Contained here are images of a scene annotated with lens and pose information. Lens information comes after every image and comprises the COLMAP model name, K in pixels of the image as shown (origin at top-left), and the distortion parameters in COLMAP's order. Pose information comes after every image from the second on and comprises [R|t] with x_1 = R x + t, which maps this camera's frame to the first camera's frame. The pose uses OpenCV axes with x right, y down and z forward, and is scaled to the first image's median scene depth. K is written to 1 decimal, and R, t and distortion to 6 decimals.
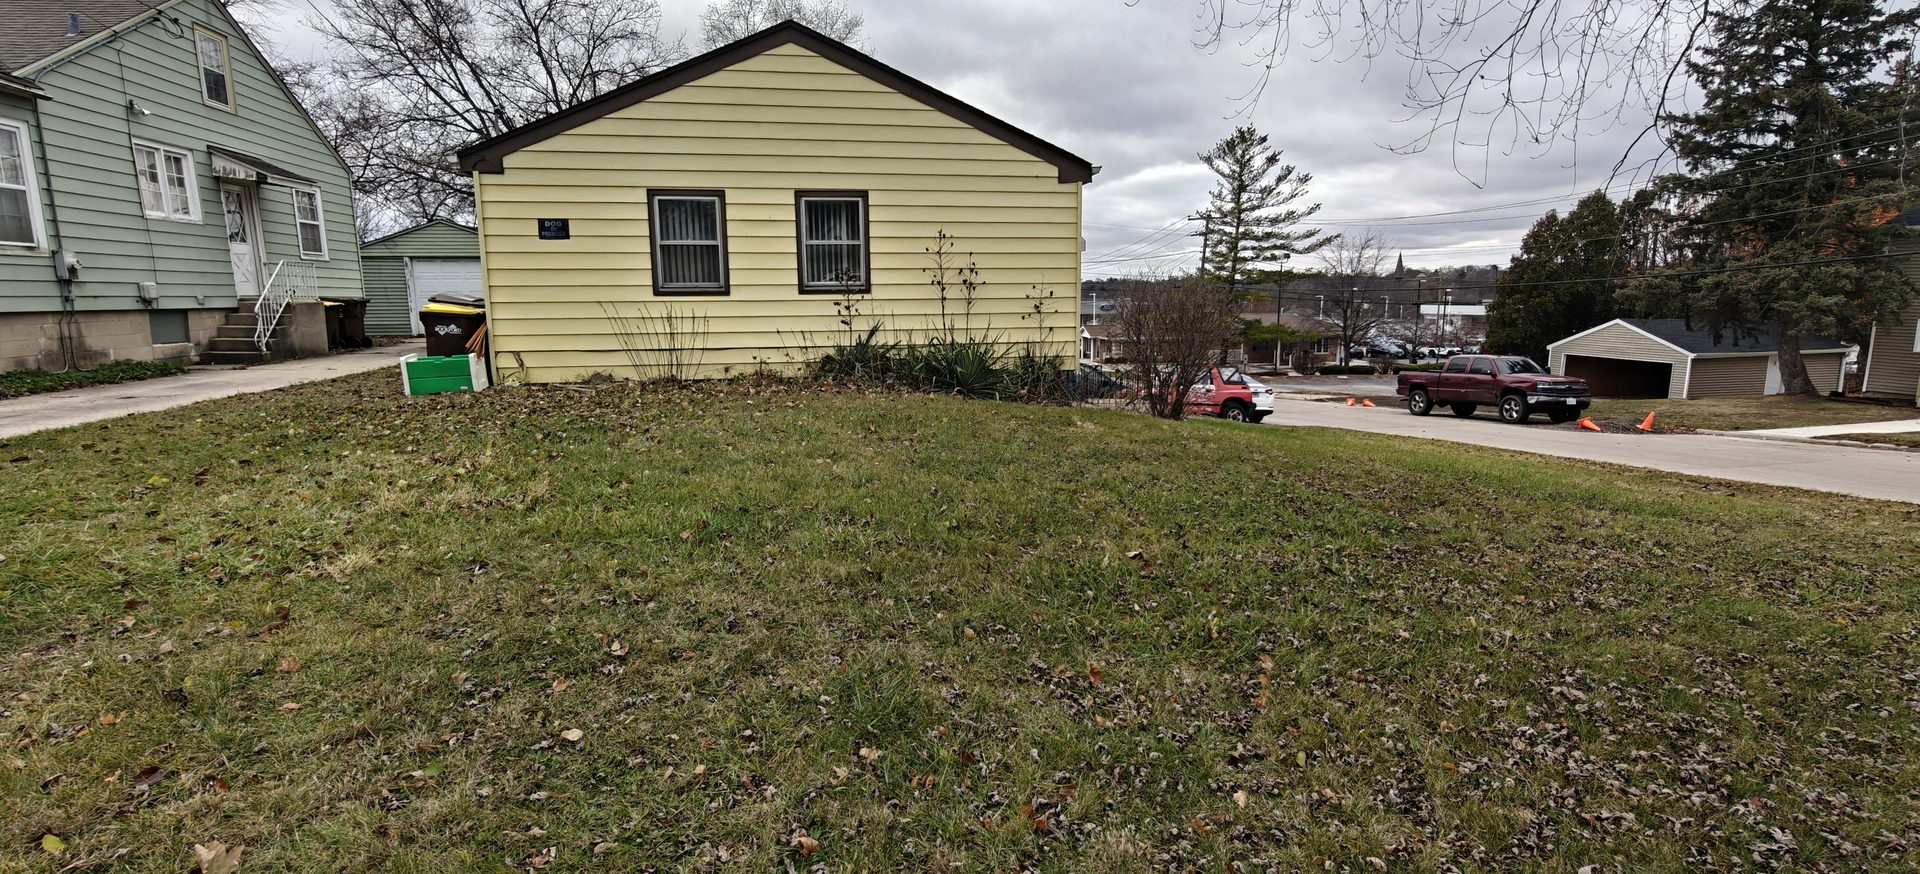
lens RADIAL K [[867.1, 0, 962.1], [0, 867.1, 433.1], [0, 0, 1]] dist [0.001312, -0.000757]
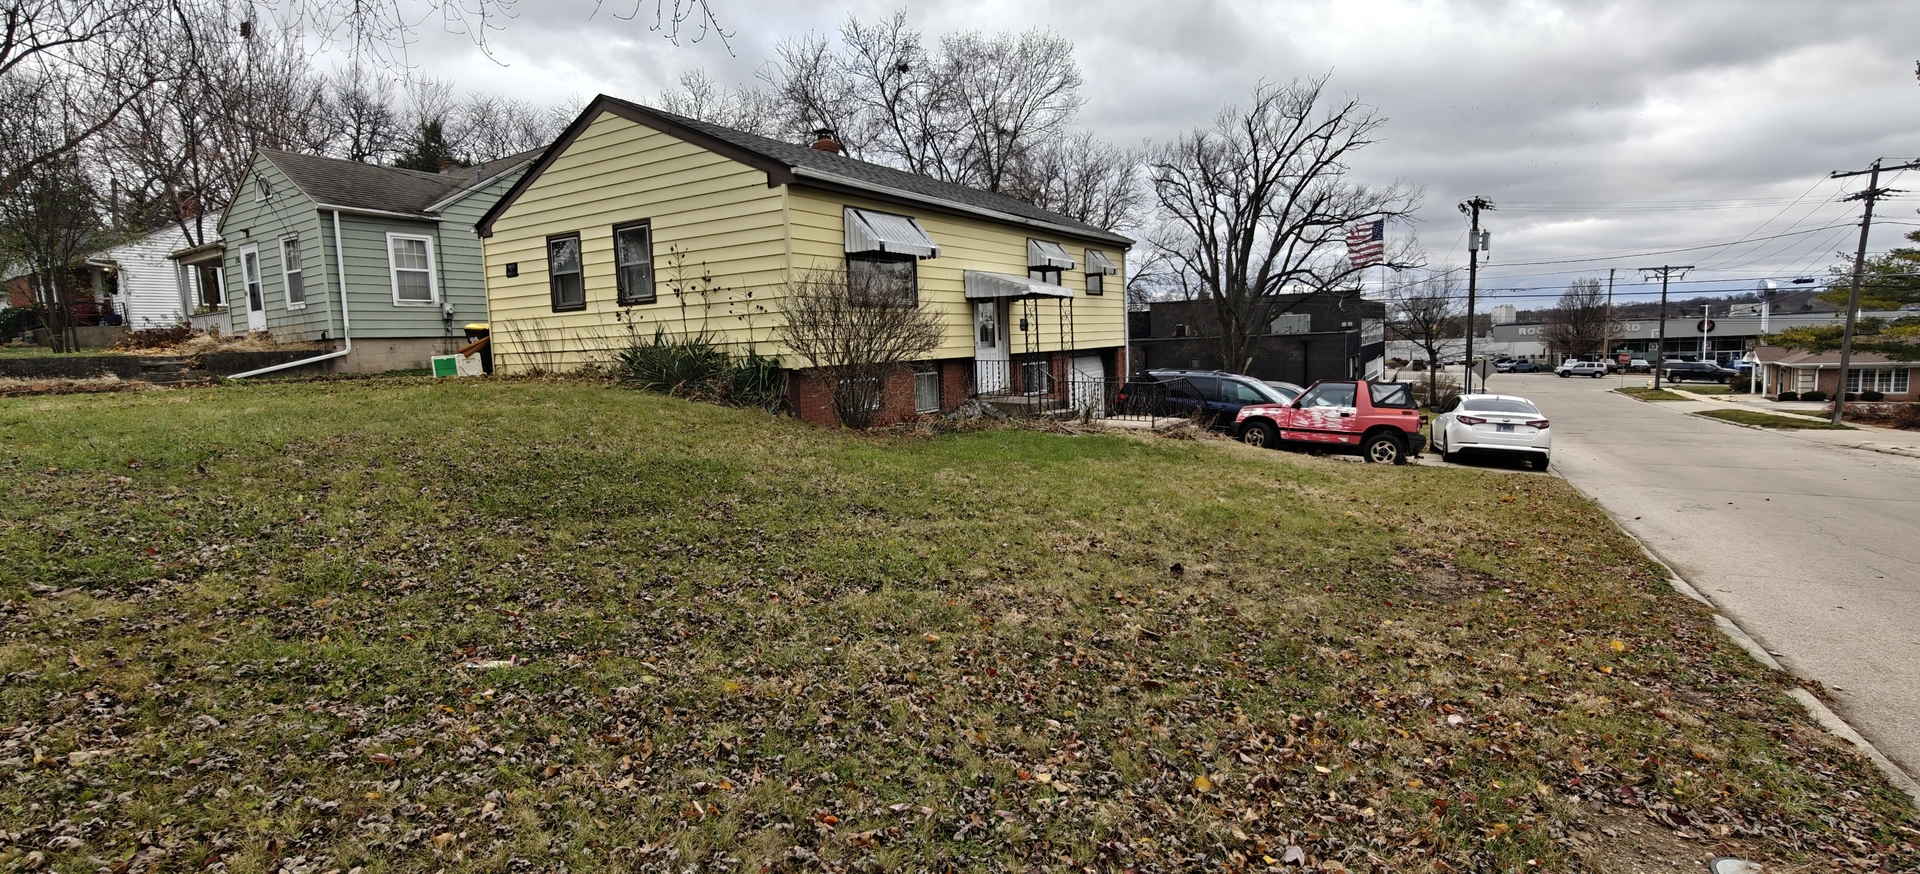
lens RADIAL K [[867.1, 0, 962.1], [0, 867.1, 433.1], [0, 0, 1]] dist [0.001312, -0.000757]
pose [[0.736599, 0.048511, -0.674587, 1.031483], [-0.074061, 0.997212, -0.009157, -0.003126], [0.672262, 0.056705, 0.738138, 0.418022]]
